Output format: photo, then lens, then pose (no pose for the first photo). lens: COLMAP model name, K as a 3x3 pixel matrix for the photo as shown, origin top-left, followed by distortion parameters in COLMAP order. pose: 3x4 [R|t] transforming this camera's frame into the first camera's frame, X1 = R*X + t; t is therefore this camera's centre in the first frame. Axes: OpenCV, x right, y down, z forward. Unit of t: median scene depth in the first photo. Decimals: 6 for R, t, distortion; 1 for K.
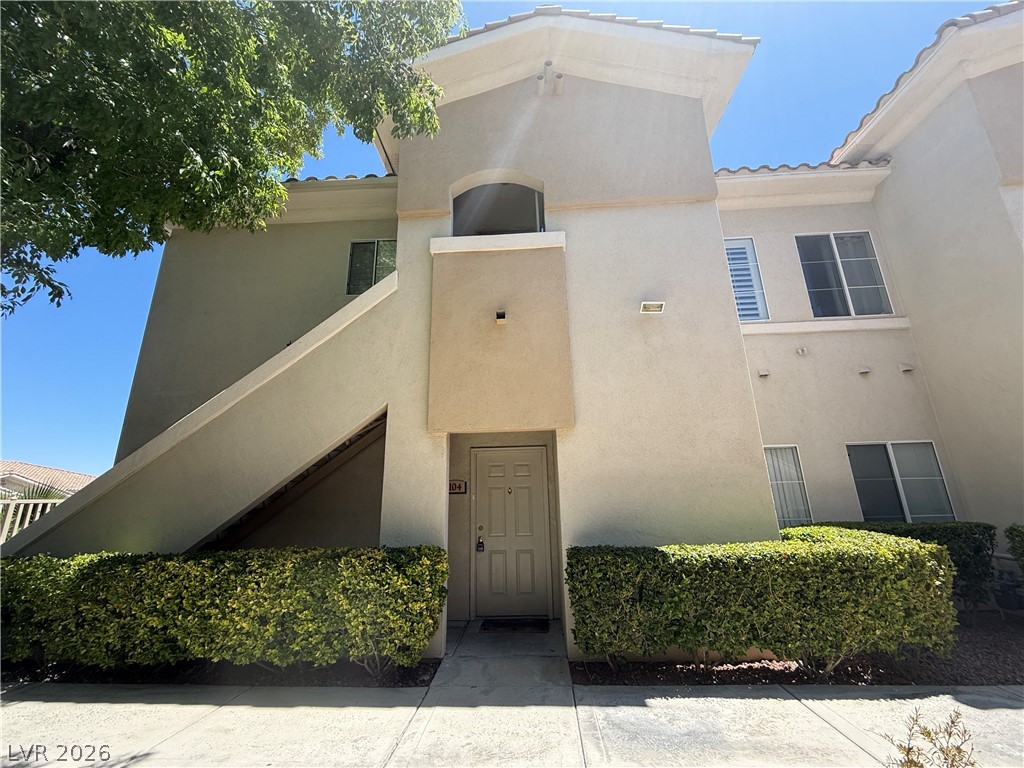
lens RADIAL K [[407.9, 0, 509.8], [0, 407.9, 385.1], [0, 0, 1]] dist [0.001029, 0.000310]
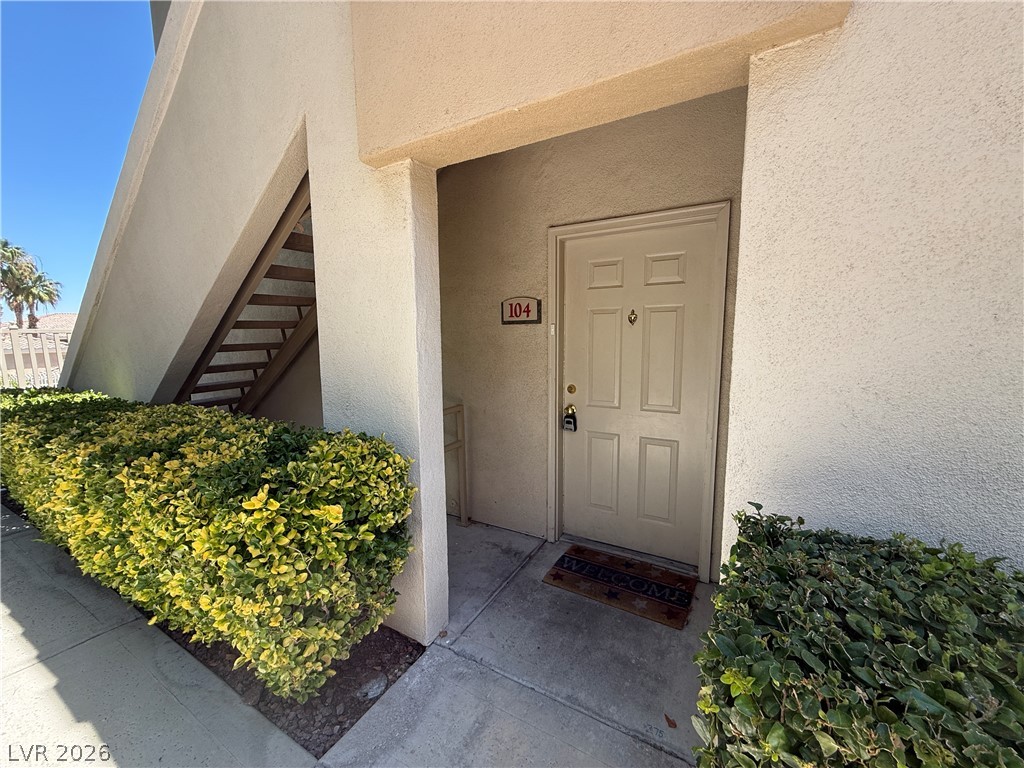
lens RADIAL K [[407.9, 0, 509.8], [0, 407.9, 385.1], [0, 0, 1]] dist [0.001029, 0.000310]
pose [[0.896153, 0.067507, -0.438579, 0.086056], [0.108285, 0.925213, 0.363670, 0.152588], [0.430330, -0.373396, 0.821822, 0.551526]]
